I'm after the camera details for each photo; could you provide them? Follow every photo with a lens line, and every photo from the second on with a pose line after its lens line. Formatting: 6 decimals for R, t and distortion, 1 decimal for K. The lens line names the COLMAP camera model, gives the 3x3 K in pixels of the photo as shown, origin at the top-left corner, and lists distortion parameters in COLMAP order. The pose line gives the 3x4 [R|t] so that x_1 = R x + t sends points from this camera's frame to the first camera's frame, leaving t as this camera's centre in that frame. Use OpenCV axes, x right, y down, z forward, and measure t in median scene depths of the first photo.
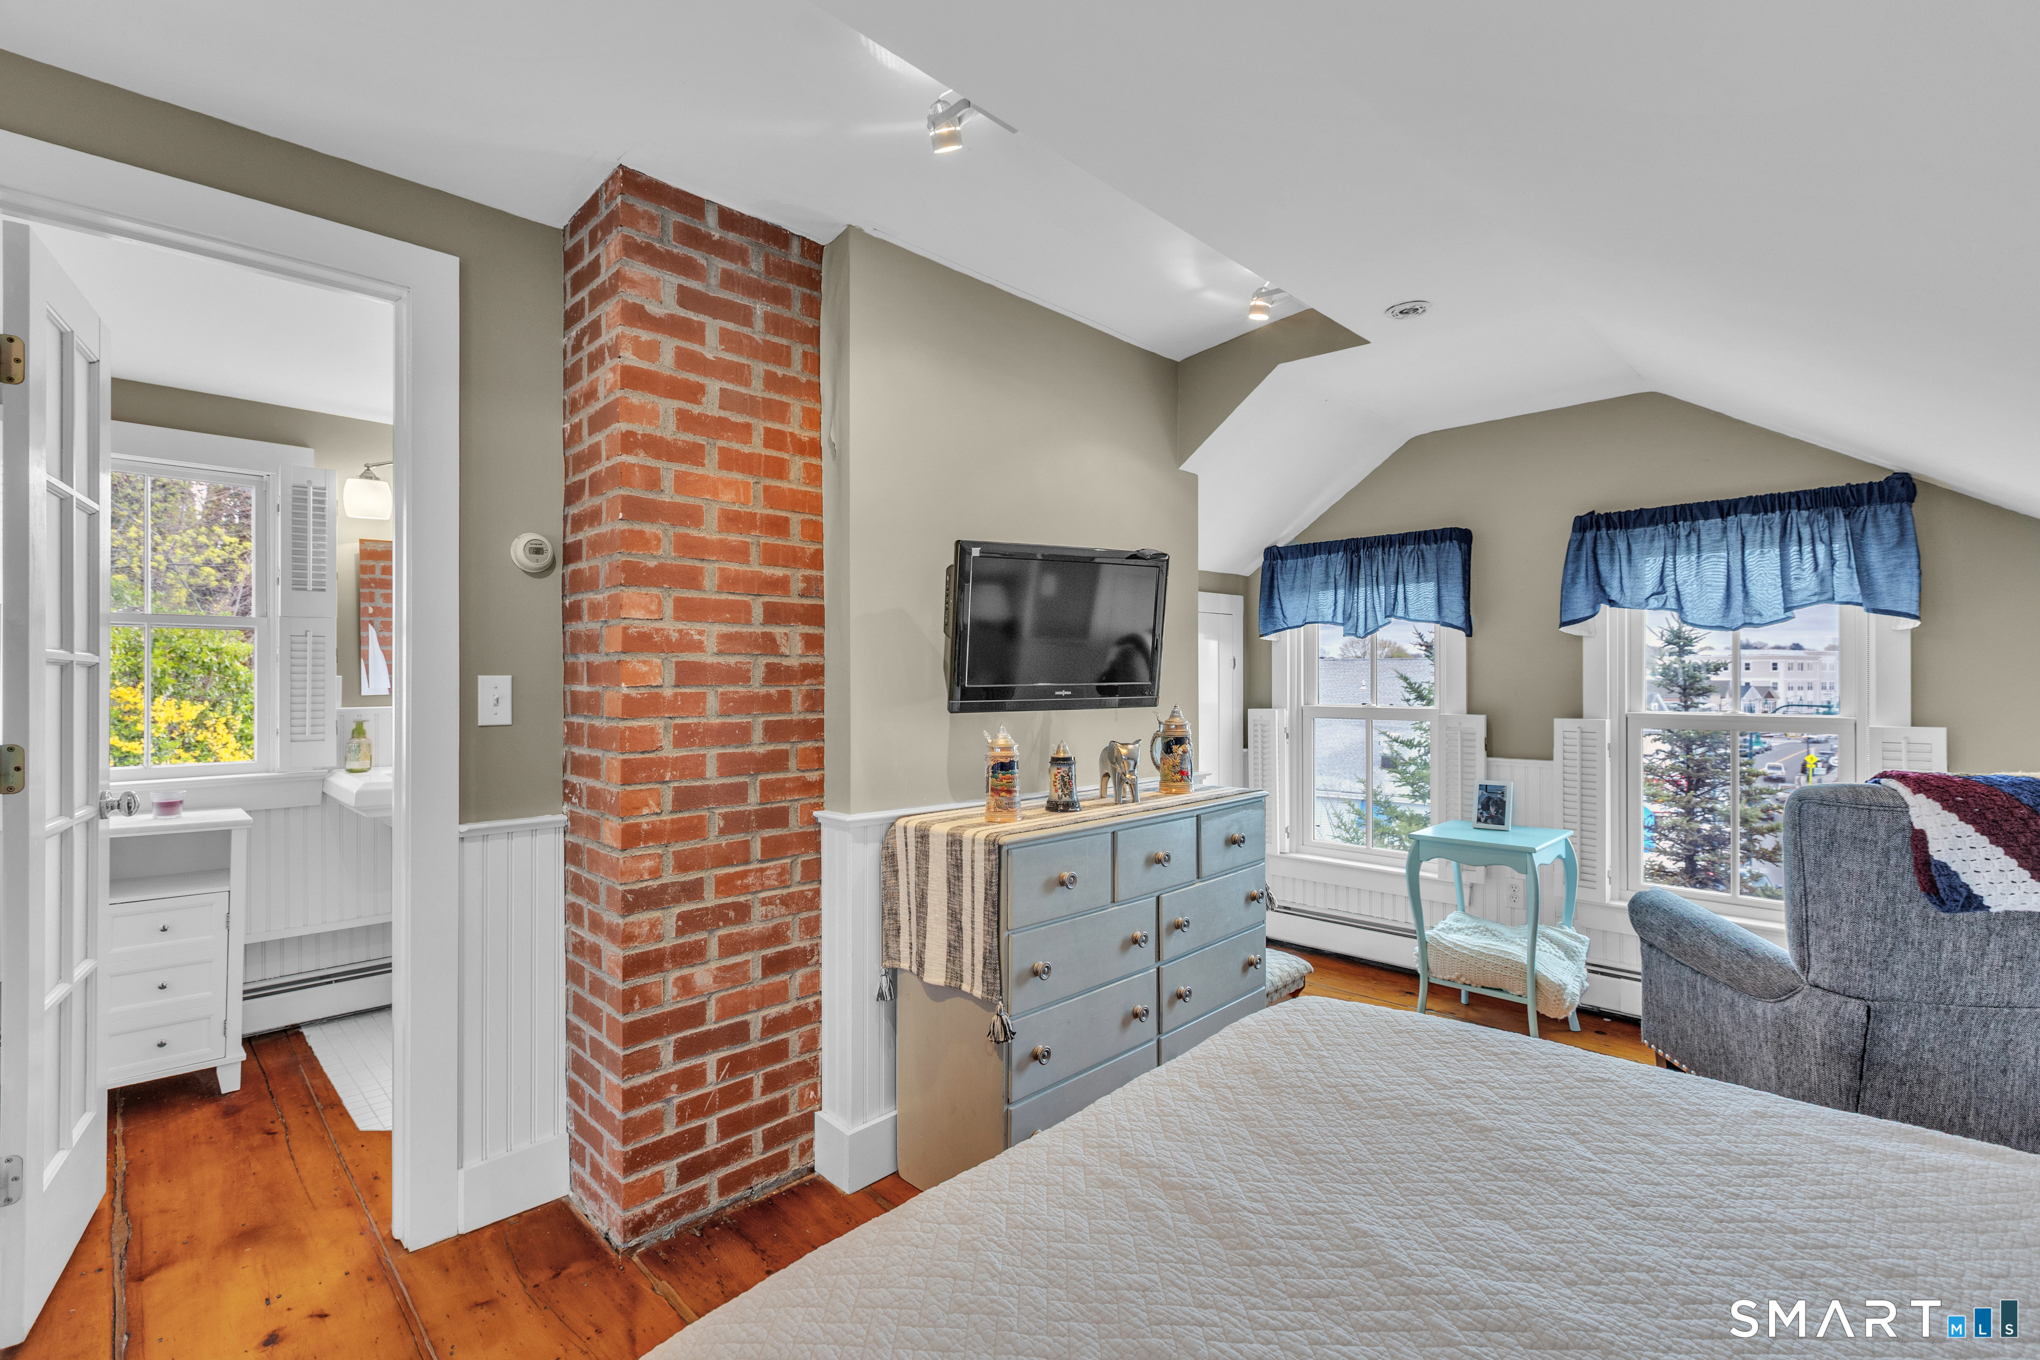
lens RADIAL K [[915.5, 0, 1018.7], [0, 915.5, 670.4], [0, 0, 1]] dist [-0.000690, -0.000441]
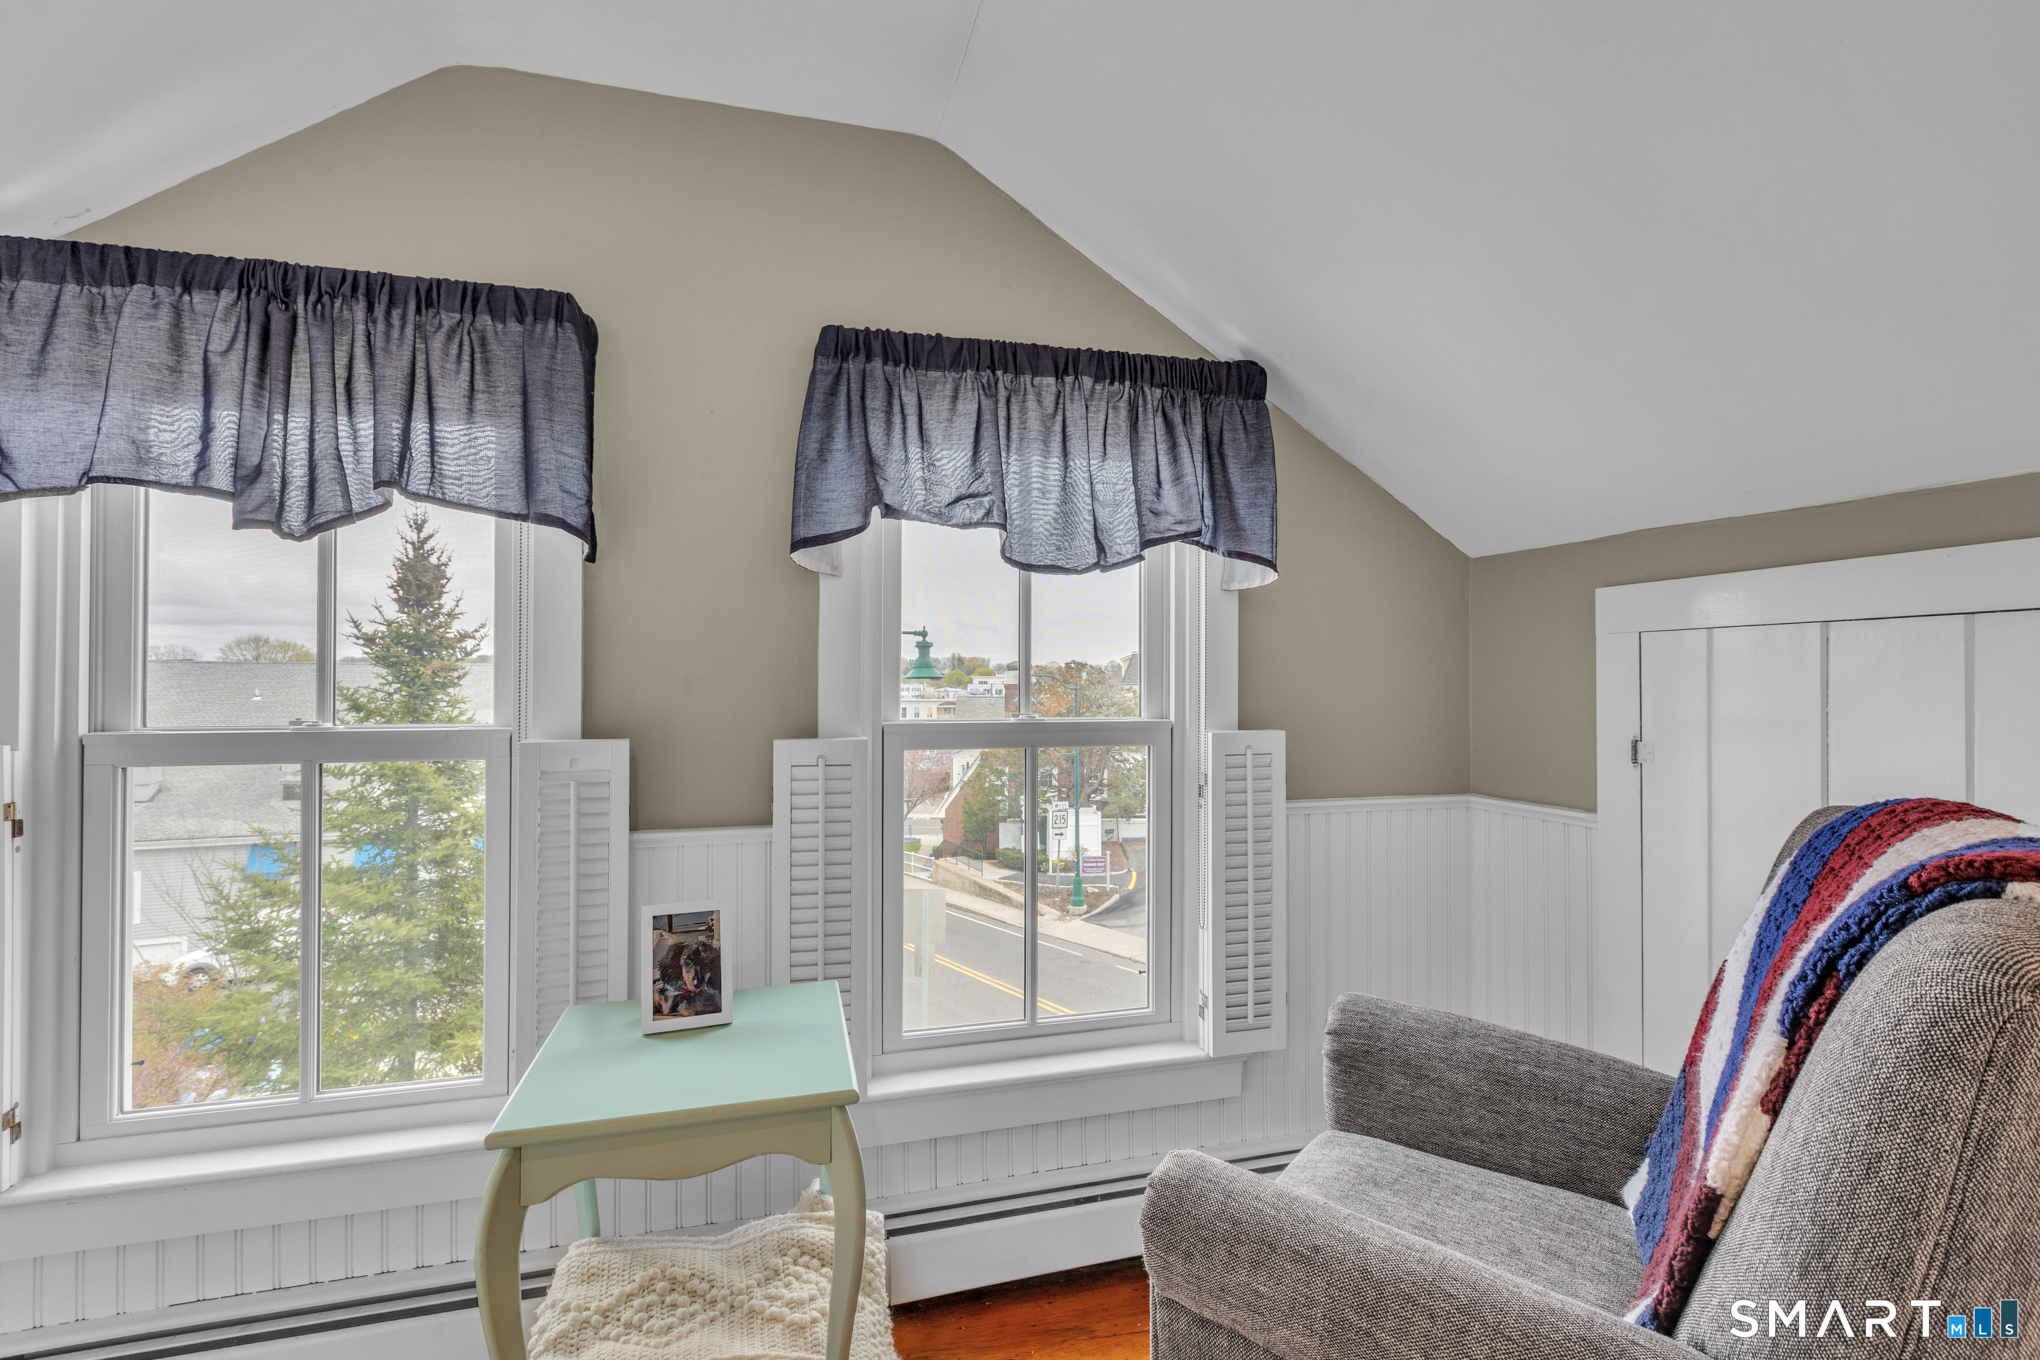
lens RADIAL K [[915.5, 0, 1018.7], [0, 915.5, 670.4], [0, 0, 1]] dist [-0.000690, -0.000441]
pose [[0.494271, 0.012181, 0.869223, 0.235579], [-0.004920, 0.999925, -0.011215, 0.021422], [-0.869294, 0.001267, 0.494294, 0.667725]]
